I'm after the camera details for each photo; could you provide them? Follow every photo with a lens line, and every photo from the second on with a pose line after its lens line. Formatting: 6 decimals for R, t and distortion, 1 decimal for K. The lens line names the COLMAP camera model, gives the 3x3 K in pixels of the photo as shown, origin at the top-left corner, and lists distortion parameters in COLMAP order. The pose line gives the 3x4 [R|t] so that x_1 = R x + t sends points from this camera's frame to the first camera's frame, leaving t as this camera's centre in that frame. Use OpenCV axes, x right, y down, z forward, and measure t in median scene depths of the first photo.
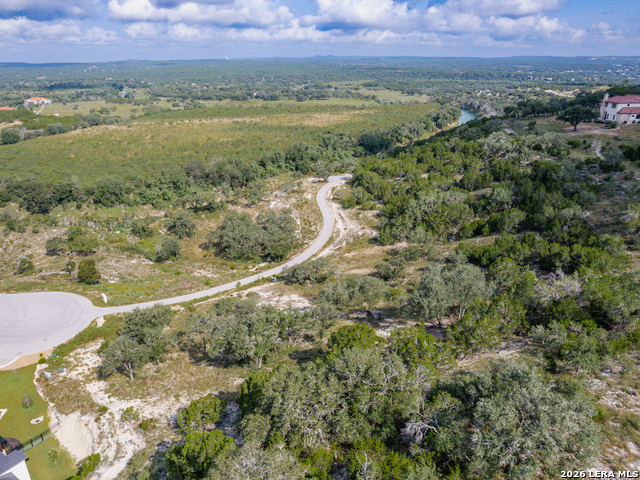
lens RADIAL K [[462.9, 0, 317.8], [0, 462.9, 237.4], [0, 0, 1]] dist [-0.041555, 0.014152]
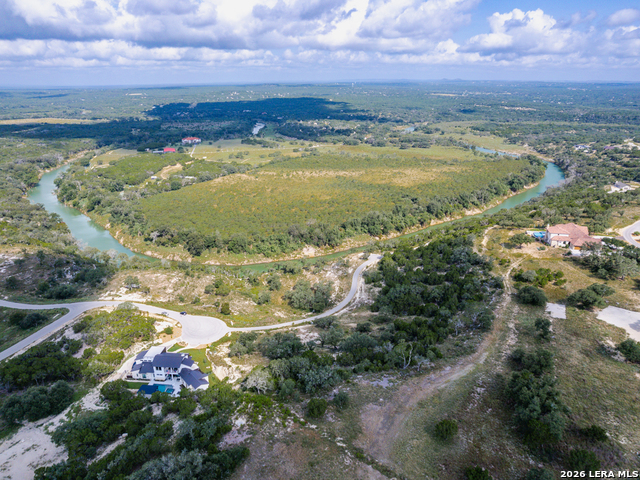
lens RADIAL K [[462.9, 0, 315.7], [0, 462.9, 238.0], [0, 0, 1]] dist [-0.041555, 0.014152]
pose [[0.965036, 0.085557, -0.247759, 0.296774], [-0.094764, 0.995174, -0.025453, -0.173266], [0.244386, 0.048042, 0.968487, -0.723691]]
